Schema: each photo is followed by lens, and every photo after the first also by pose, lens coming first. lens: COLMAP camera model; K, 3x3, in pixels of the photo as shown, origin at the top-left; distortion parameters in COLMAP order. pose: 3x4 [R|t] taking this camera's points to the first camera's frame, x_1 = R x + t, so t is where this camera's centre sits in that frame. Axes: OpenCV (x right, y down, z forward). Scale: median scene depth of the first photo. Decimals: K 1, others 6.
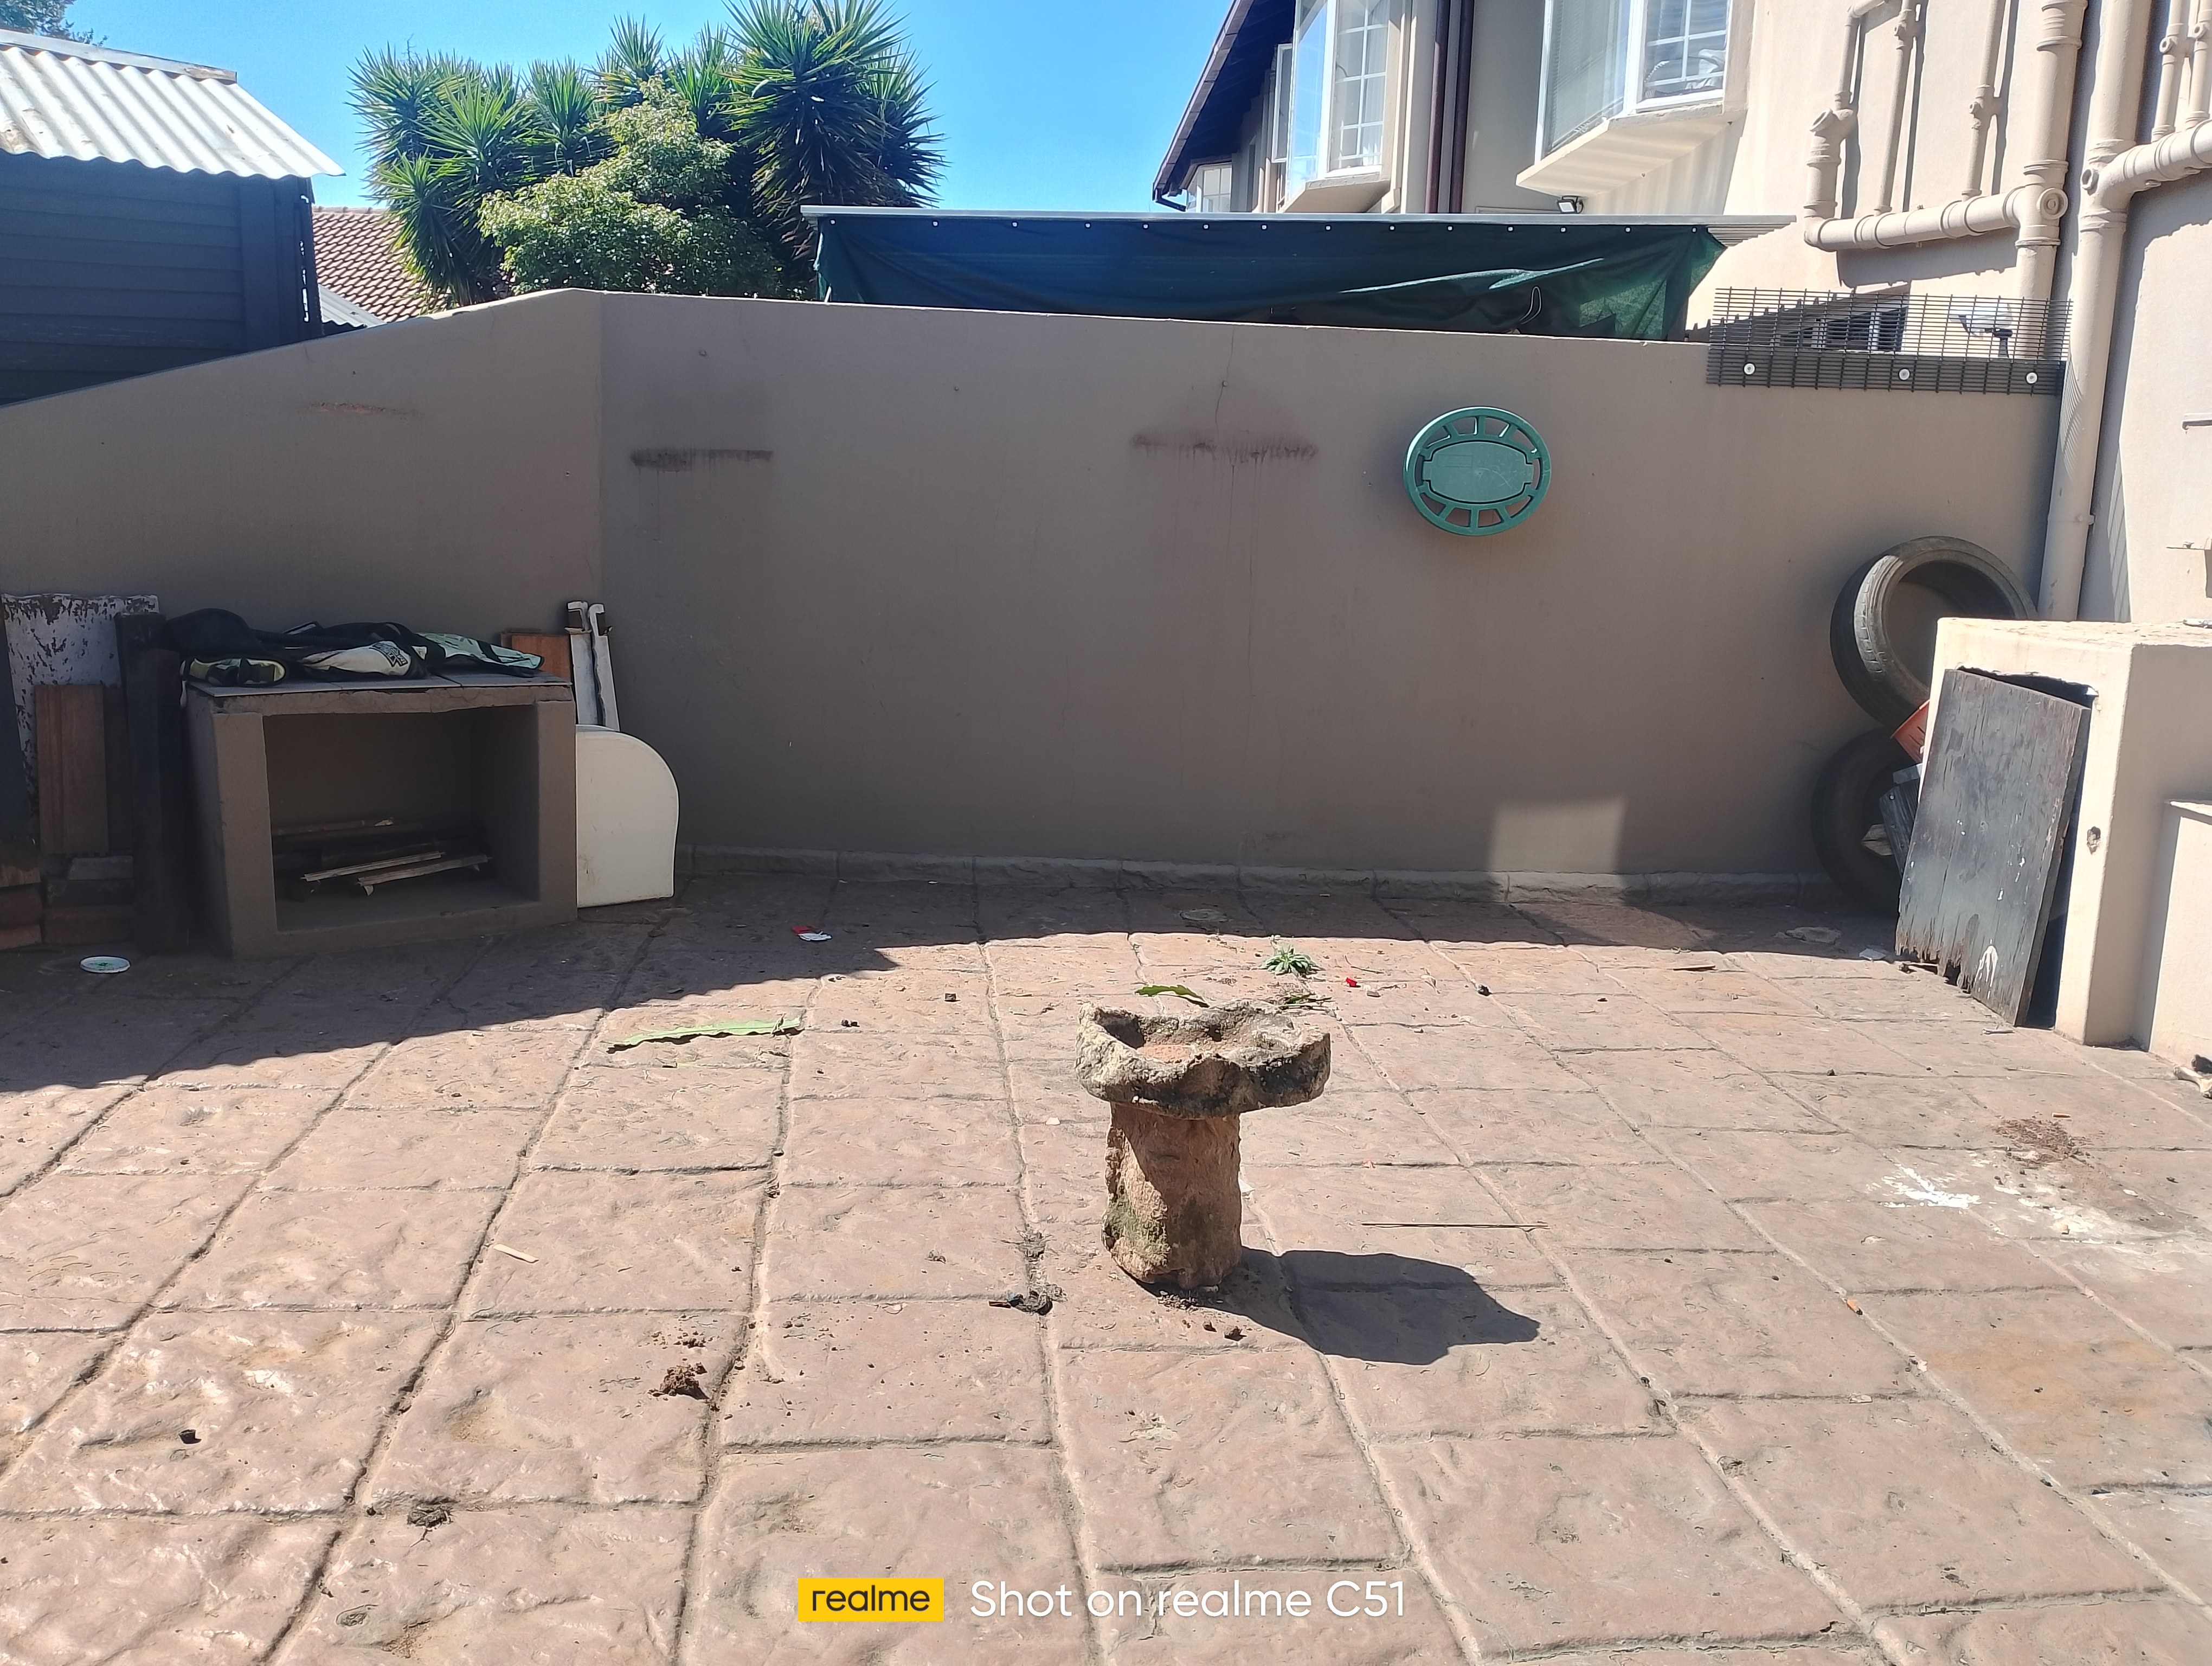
lens RADIAL K [[1764.7, 0, 1101.2], [0, 1764.7, 825.0], [0, 0, 1]] dist [0.016872, -0.005906]
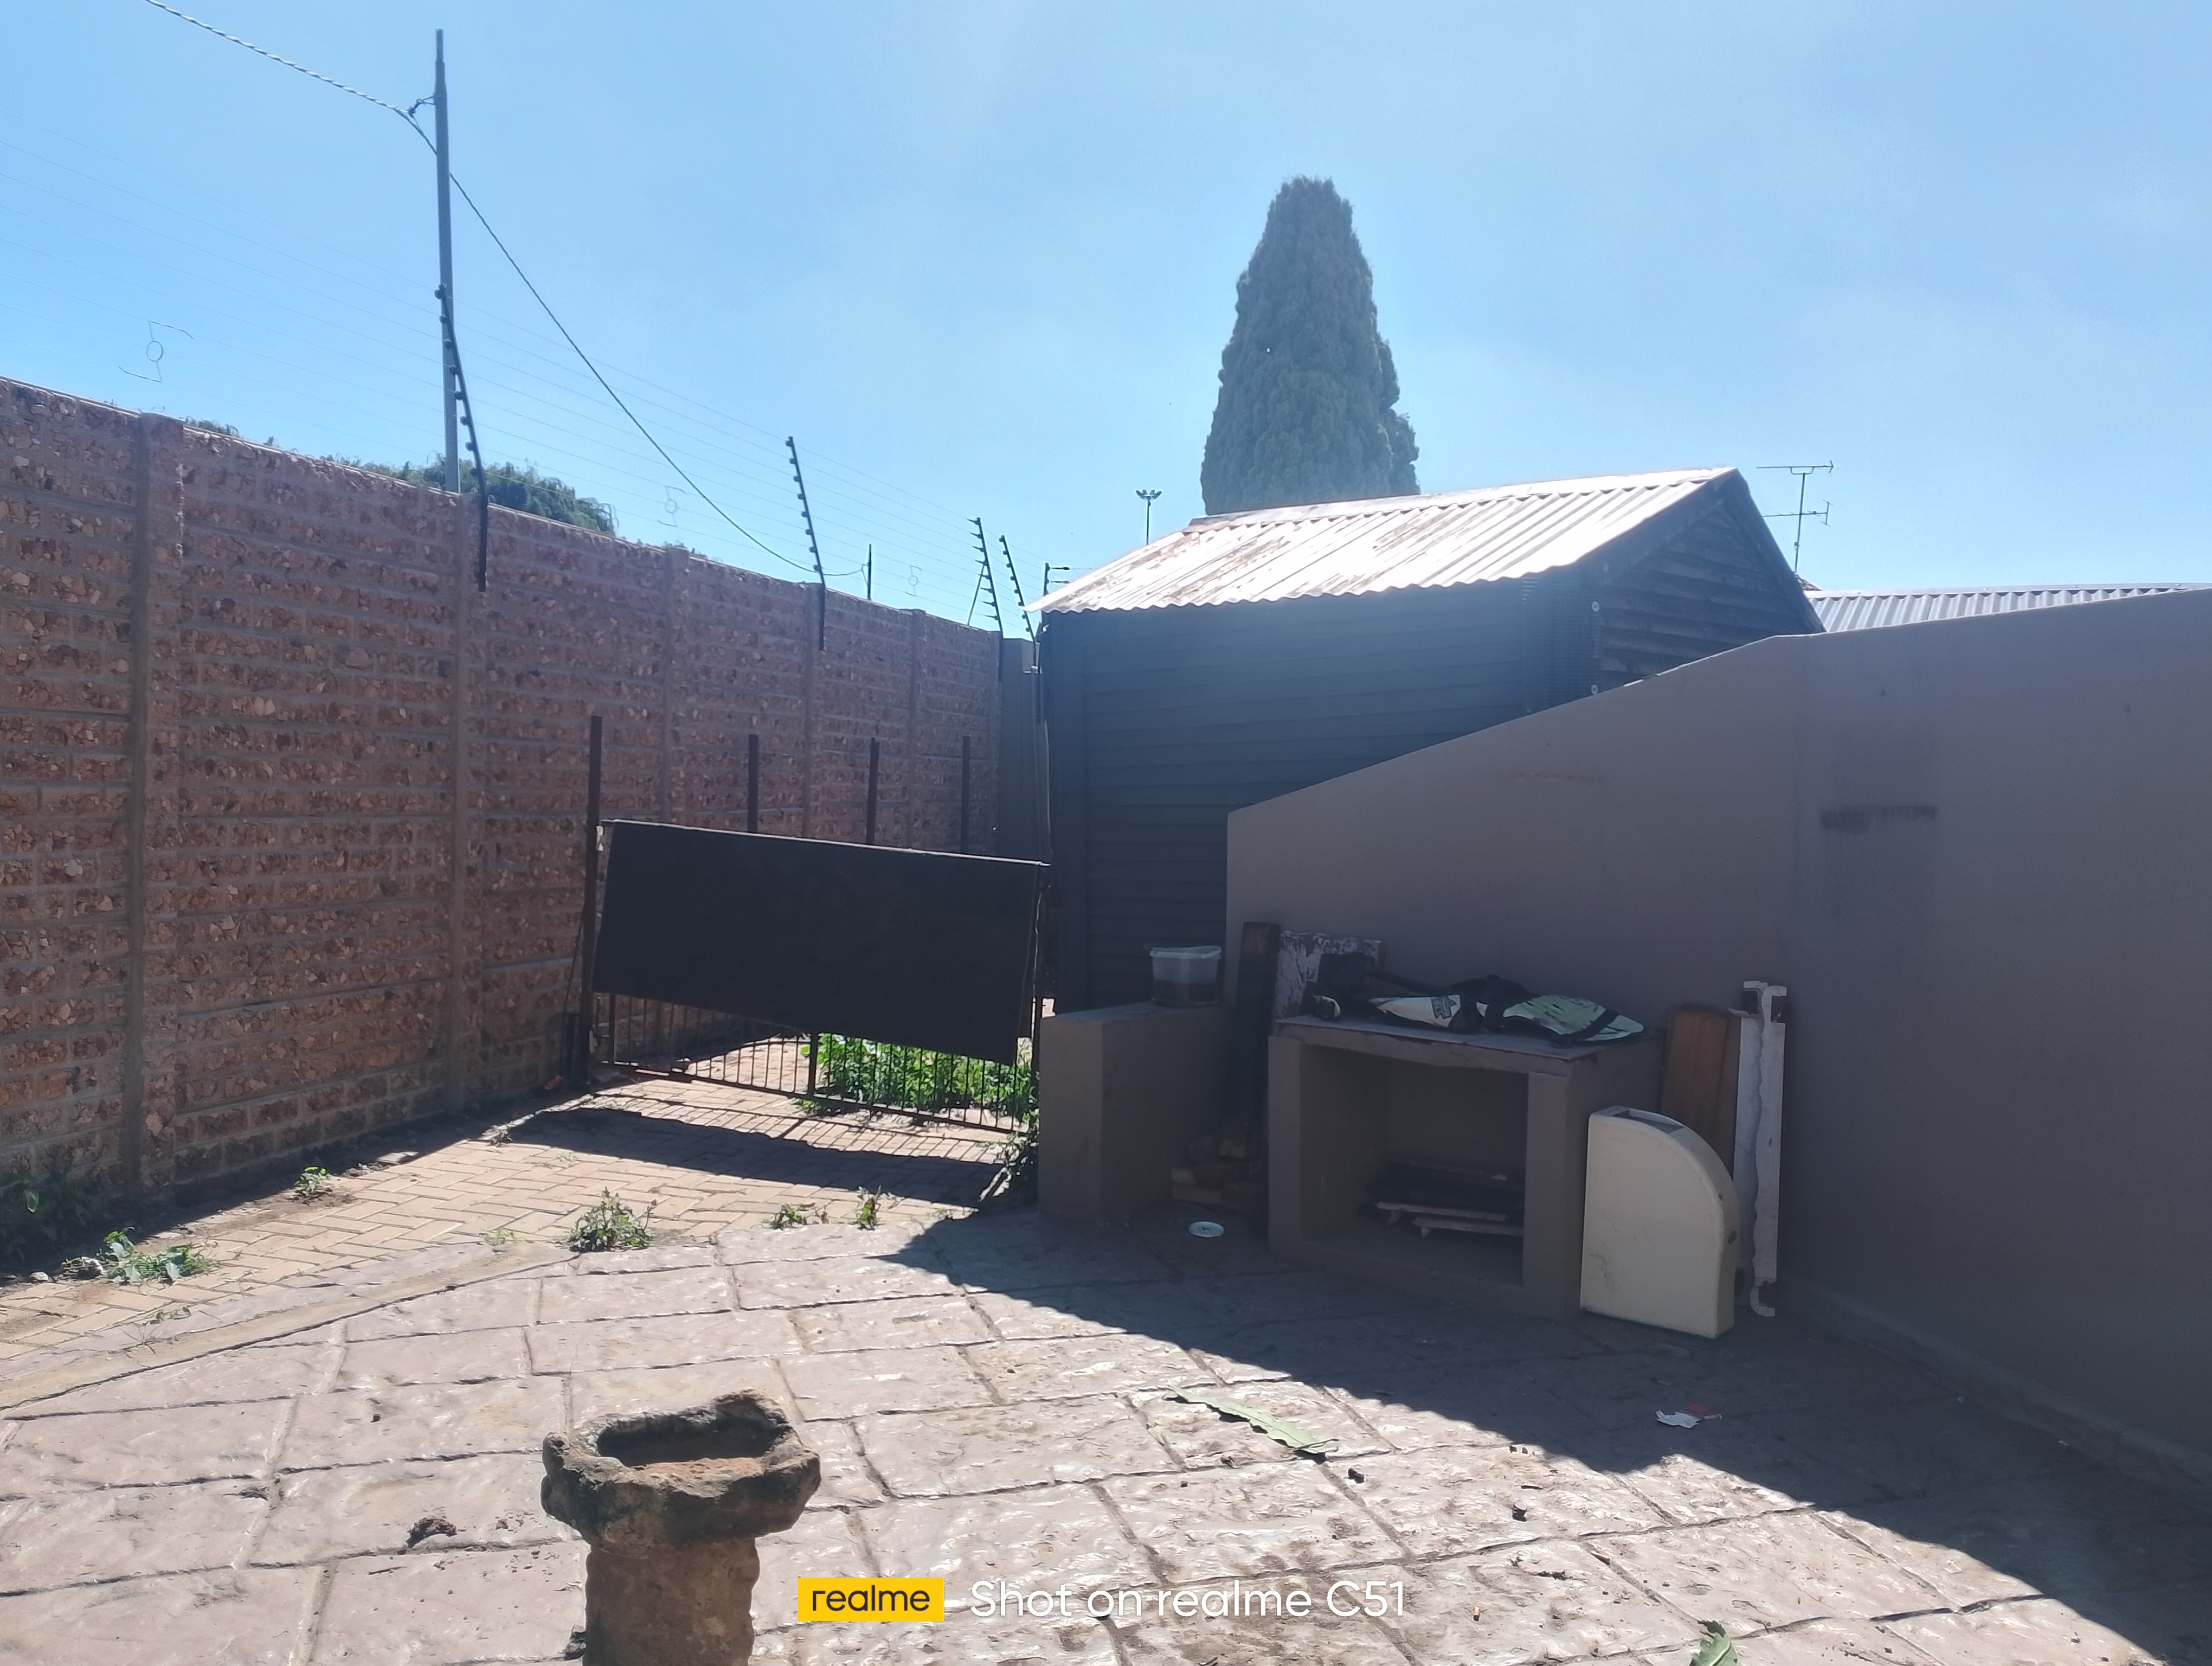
lens RADIAL K [[1764.7, 0, 1101.6], [0, 1764.7, 831.7], [0, 0, 1]] dist [0.016872, -0.005906]
pose [[0.215819, -0.009799, -0.976384, 0.574997], [-0.197723, 0.978795, -0.053527, -0.102900], [0.956205, 0.204606, 0.209306, 0.577050]]
